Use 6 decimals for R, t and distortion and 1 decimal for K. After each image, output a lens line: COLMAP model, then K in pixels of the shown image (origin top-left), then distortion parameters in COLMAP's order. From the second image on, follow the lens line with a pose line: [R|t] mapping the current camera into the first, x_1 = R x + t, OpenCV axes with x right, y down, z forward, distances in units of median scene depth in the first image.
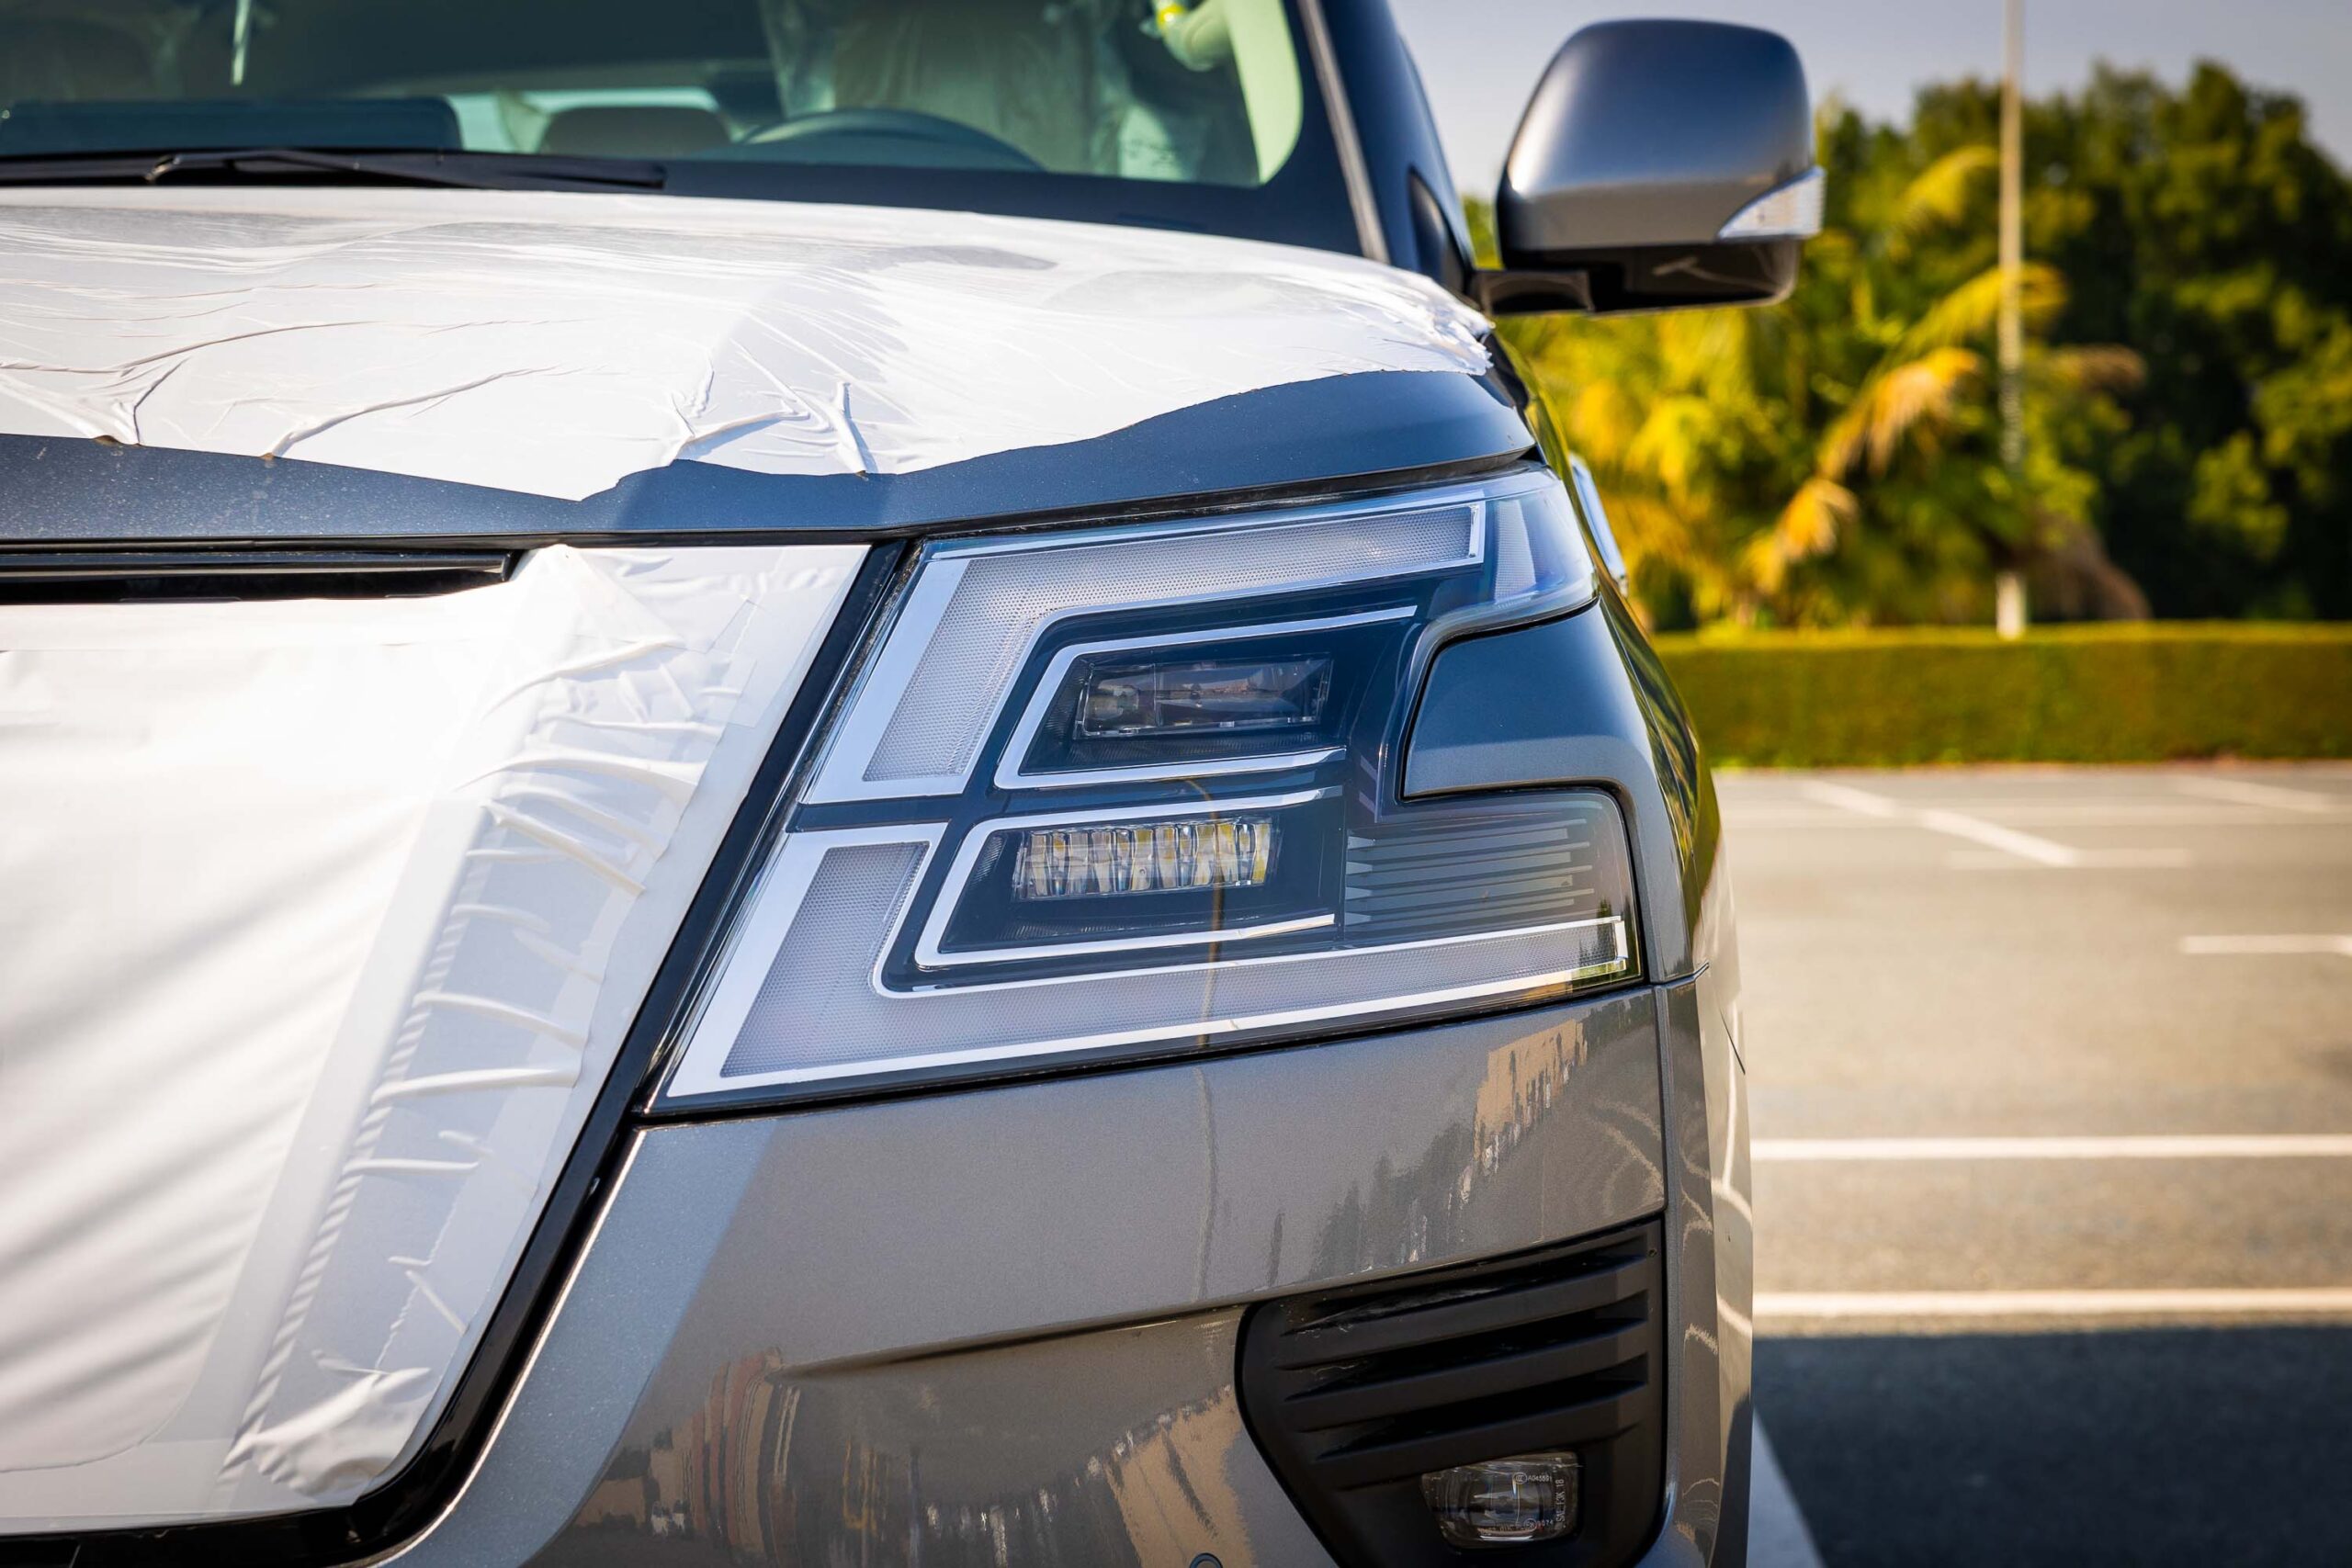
lens RADIAL K [[5725.5, 0, 1176.0], [0, 5725.5, 784.0], [0, 0, 1]] dist [-0.079032, 0.074641]
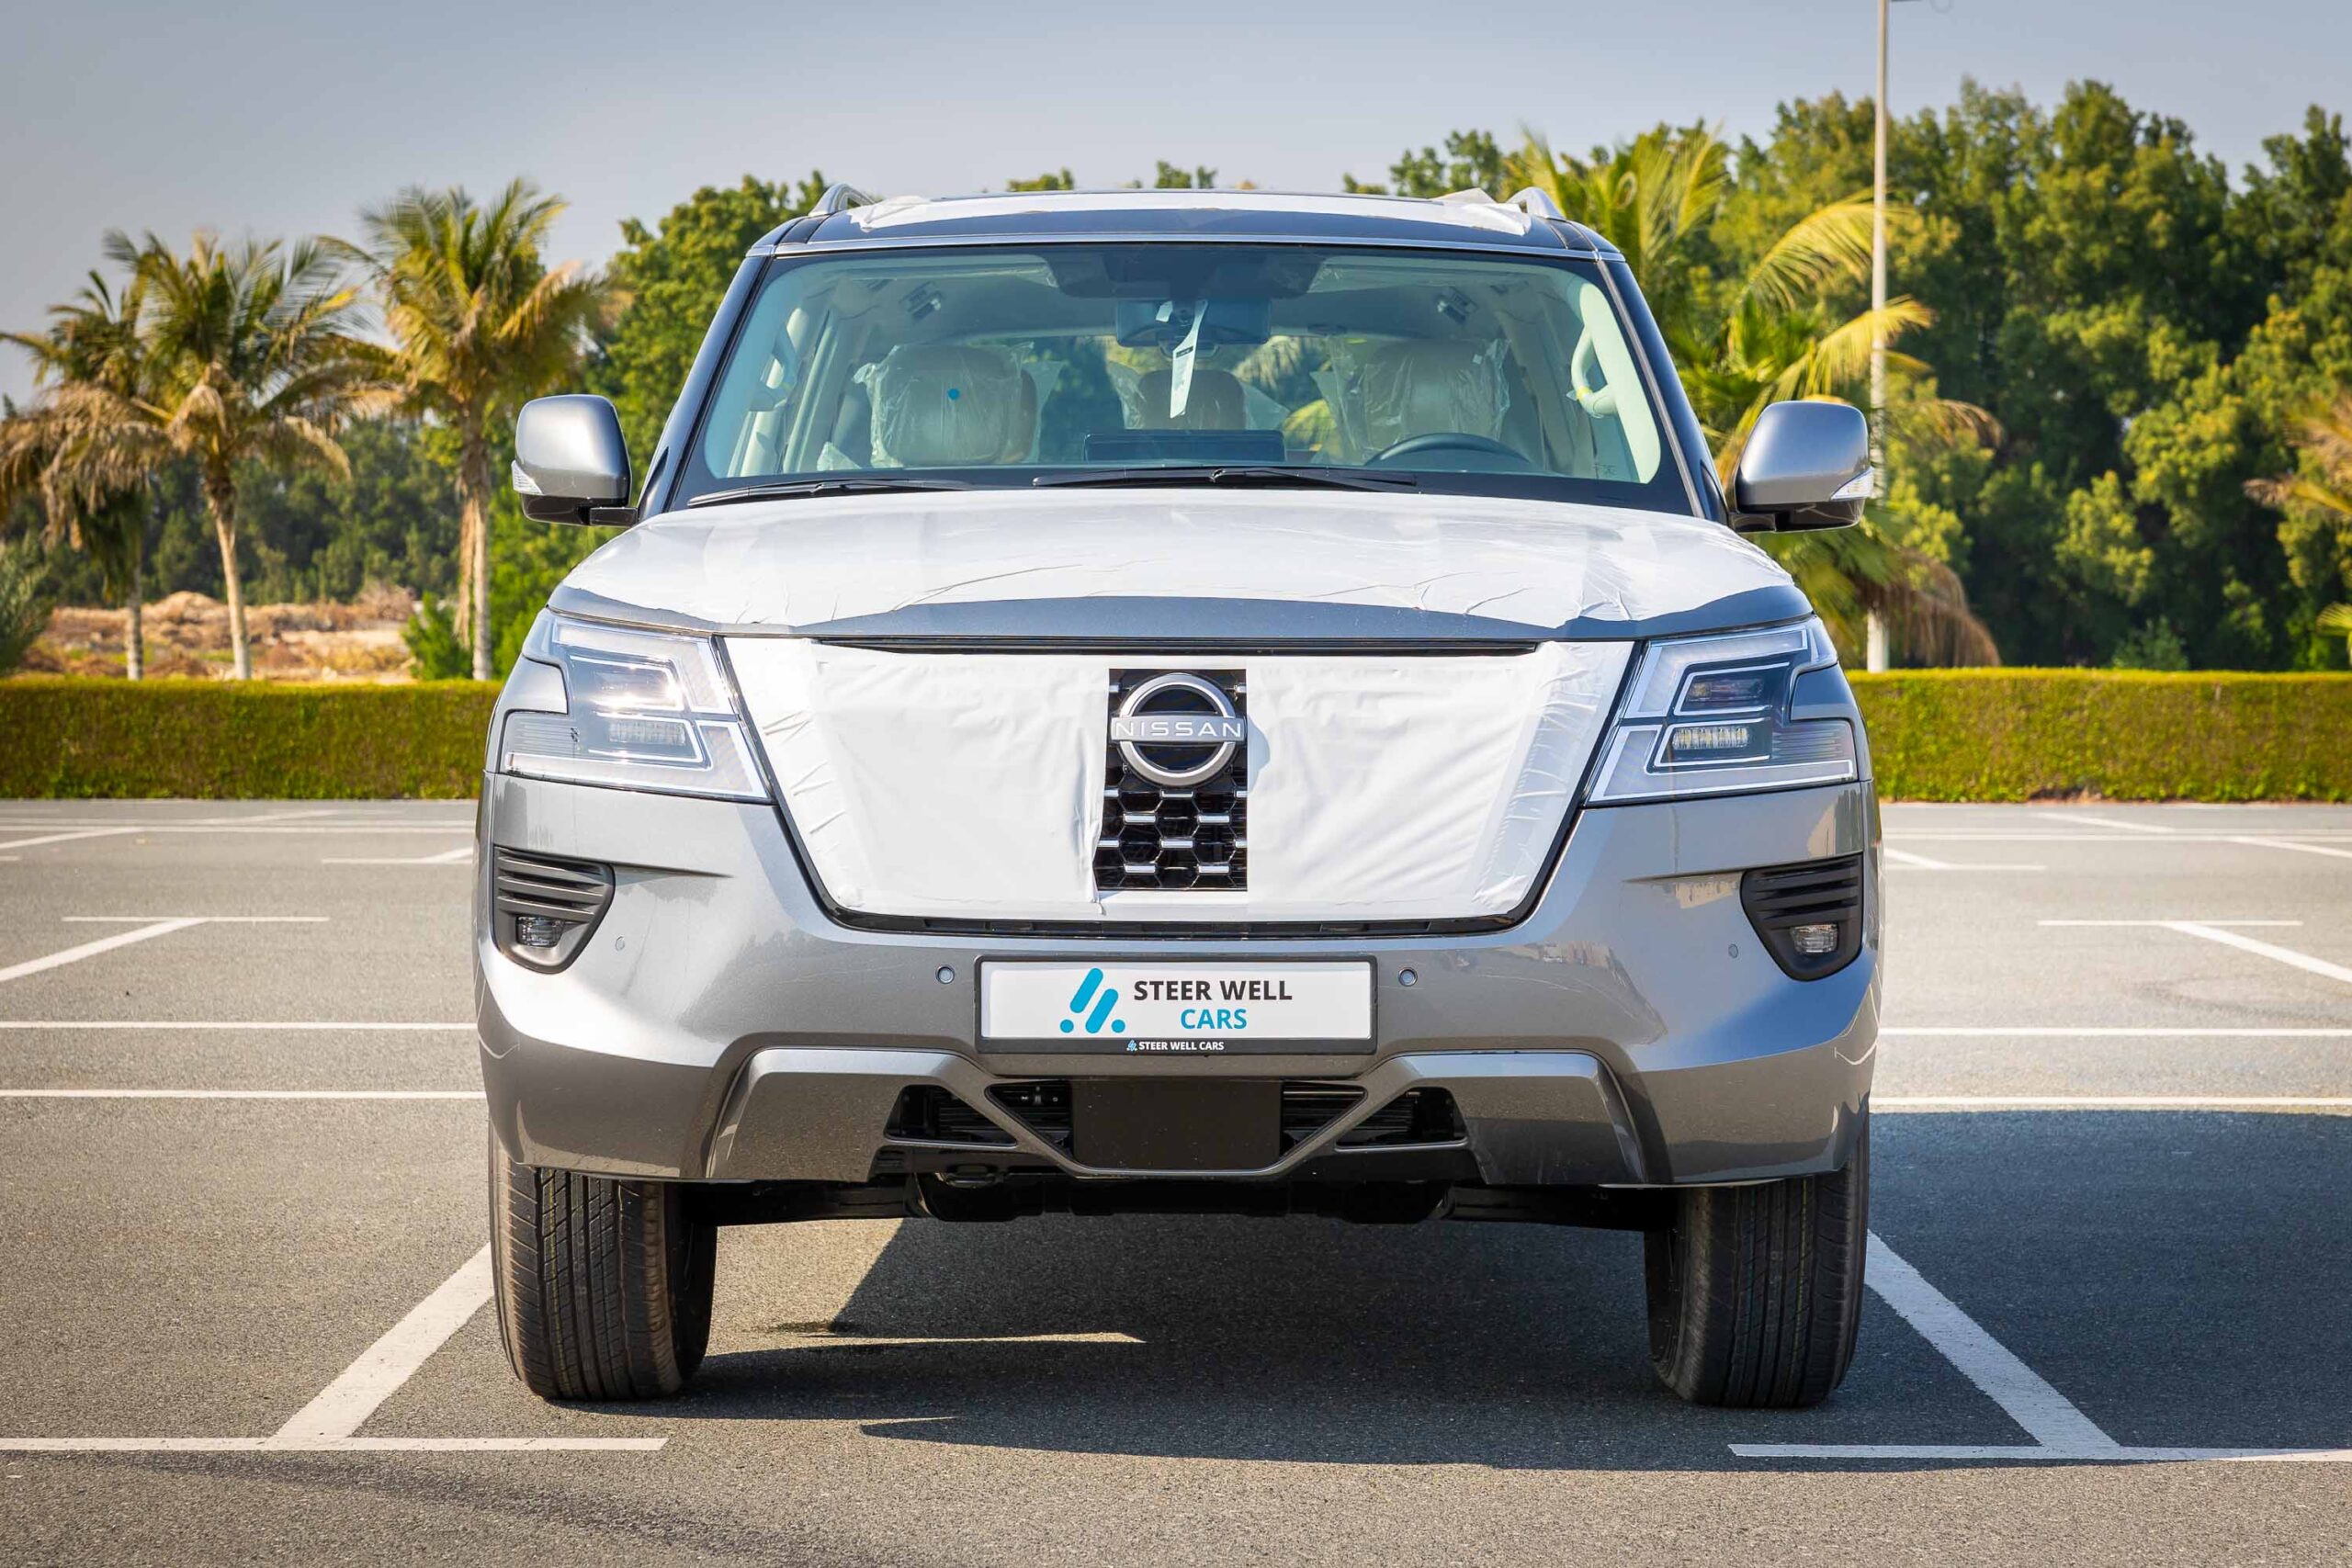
lens RADIAL K [[5725.5, 0, 1176.0], [0, 5725.5, 784.0], [0, 0, 1]] dist [-0.079032, 0.074641]
pose [[0.999623, 0.014590, 0.023260, -0.388565], [-0.014463, 0.999880, -0.005609, 0.062259], [-0.023339, 0.005270, 0.999714, -2.277607]]
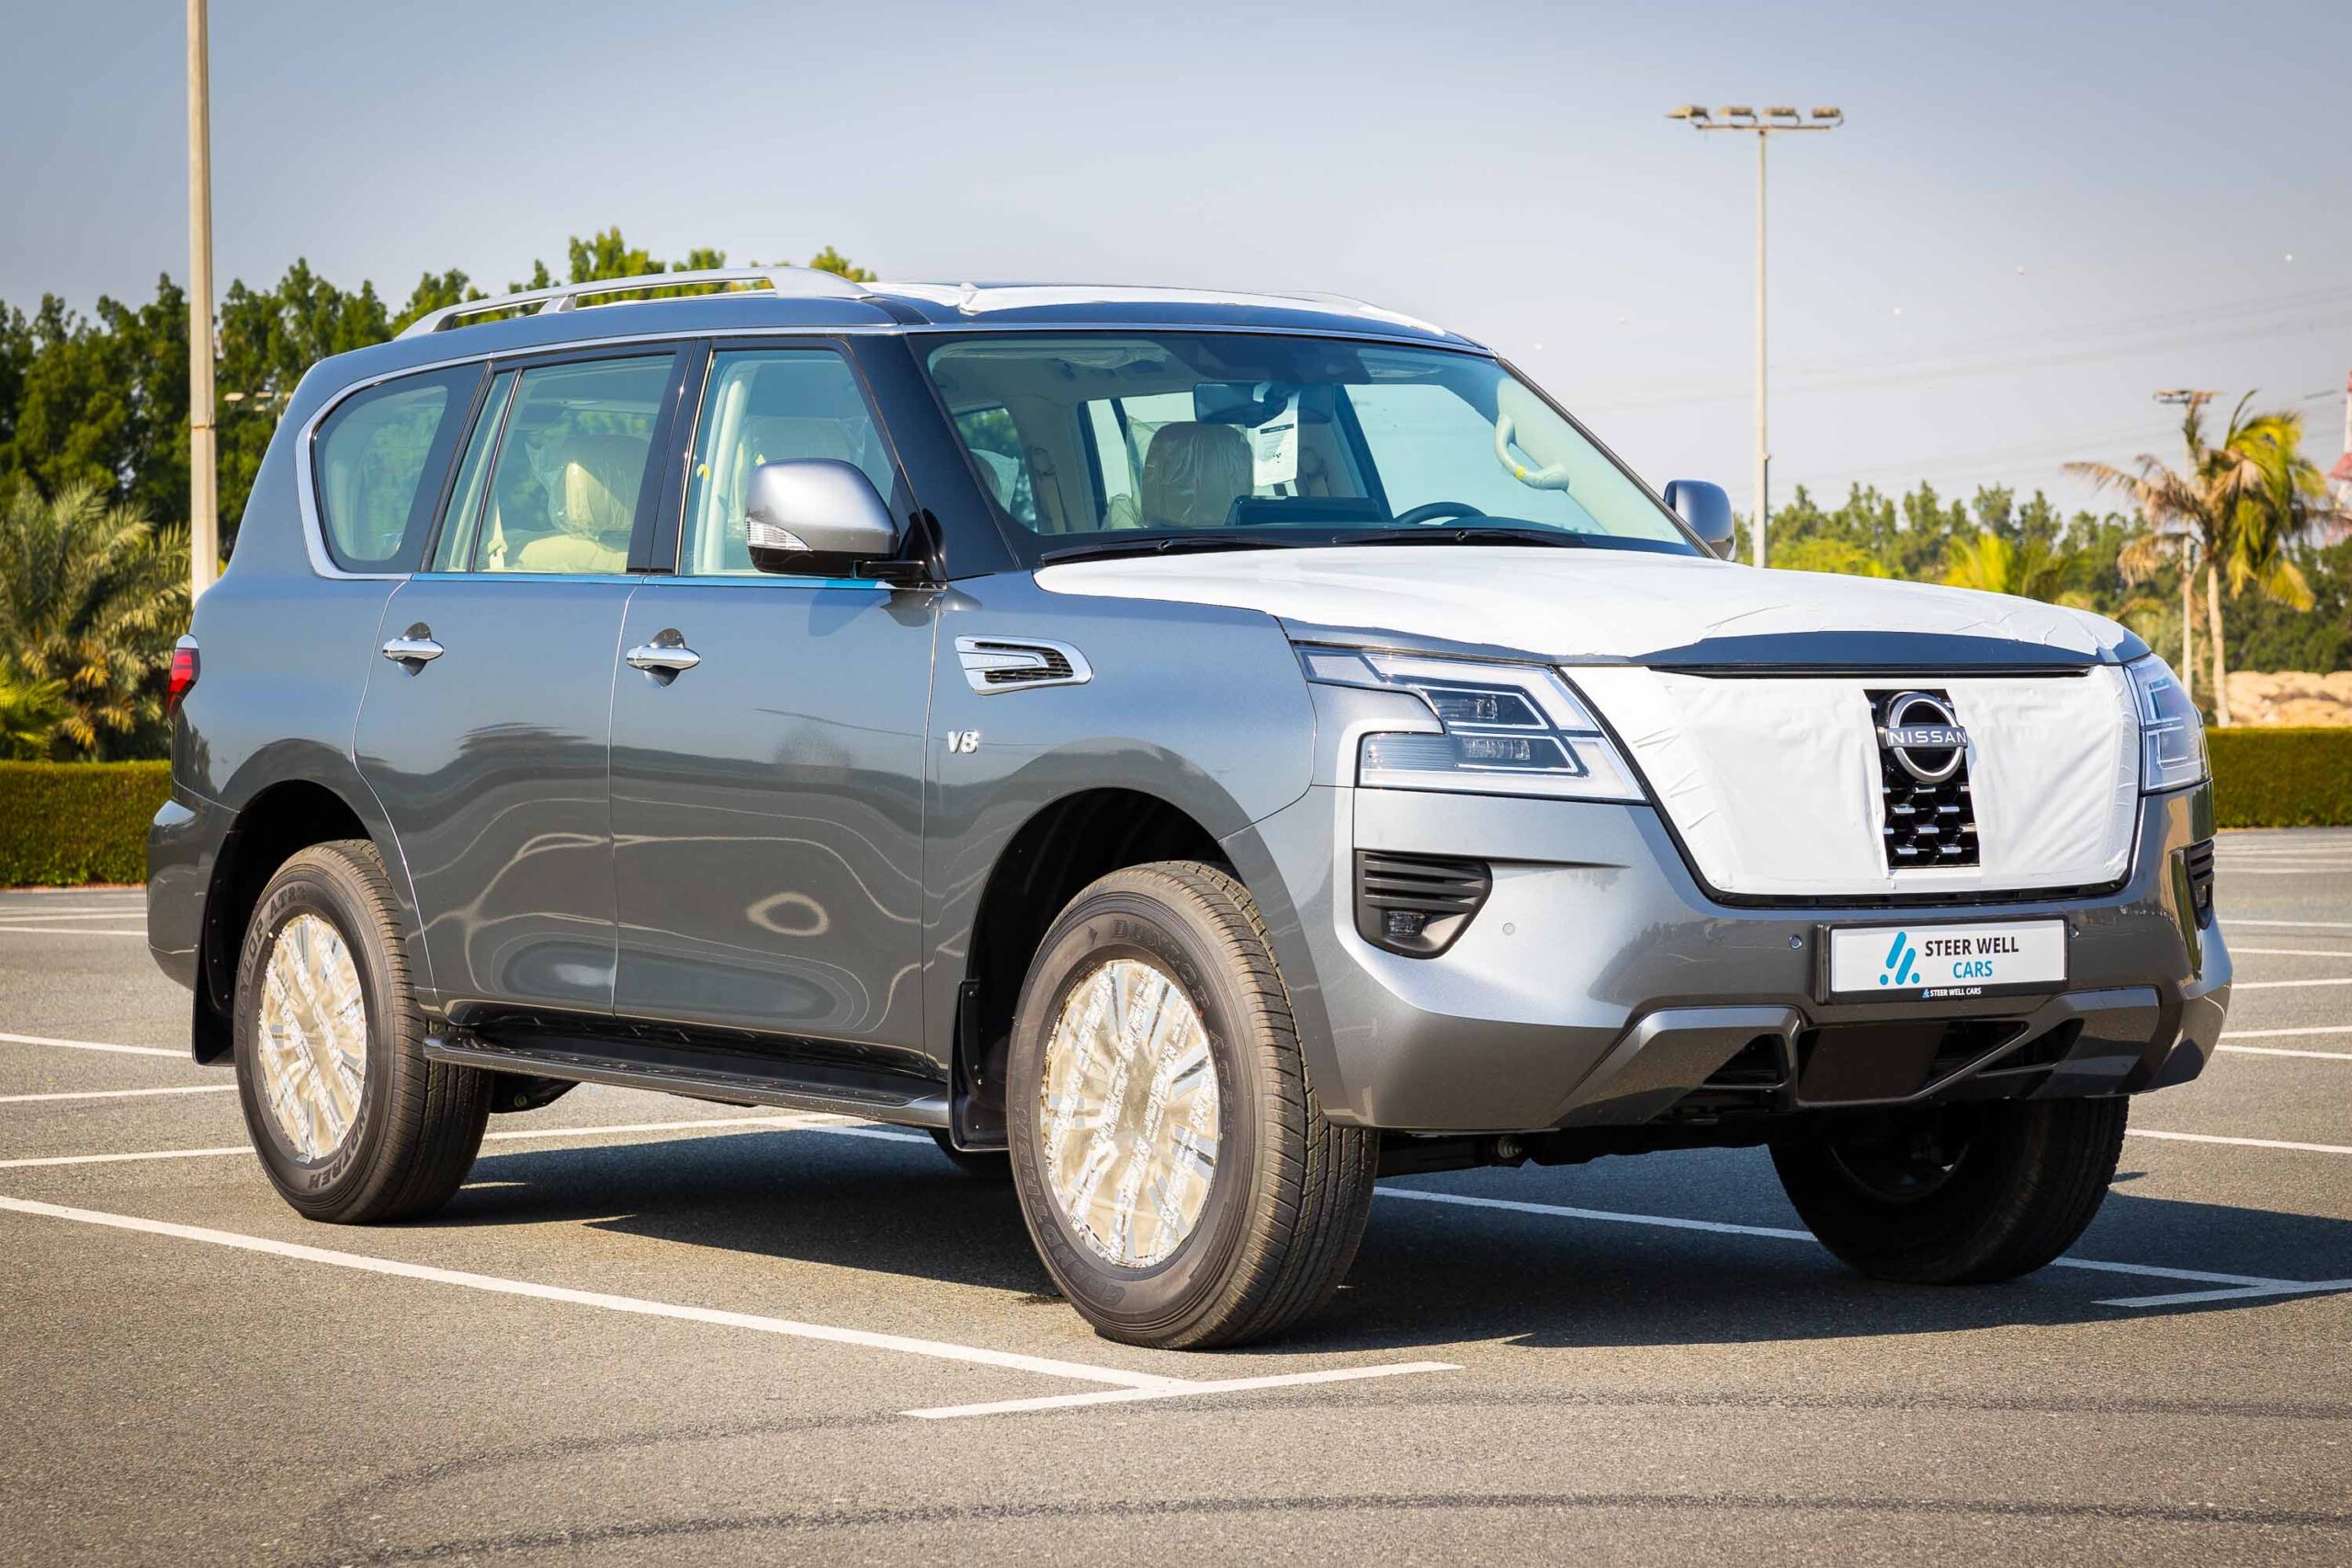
lens RADIAL K [[5725.5, 0, 1176.0], [0, 5725.5, 784.0], [0, 0, 1]] dist [-0.079032, 0.074641]
pose [[0.810529, -0.002560, 0.585693, -3.033991], [0.017603, 0.999645, -0.019992, 0.115571], [-0.585434, 0.026514, 0.810287, -1.977726]]
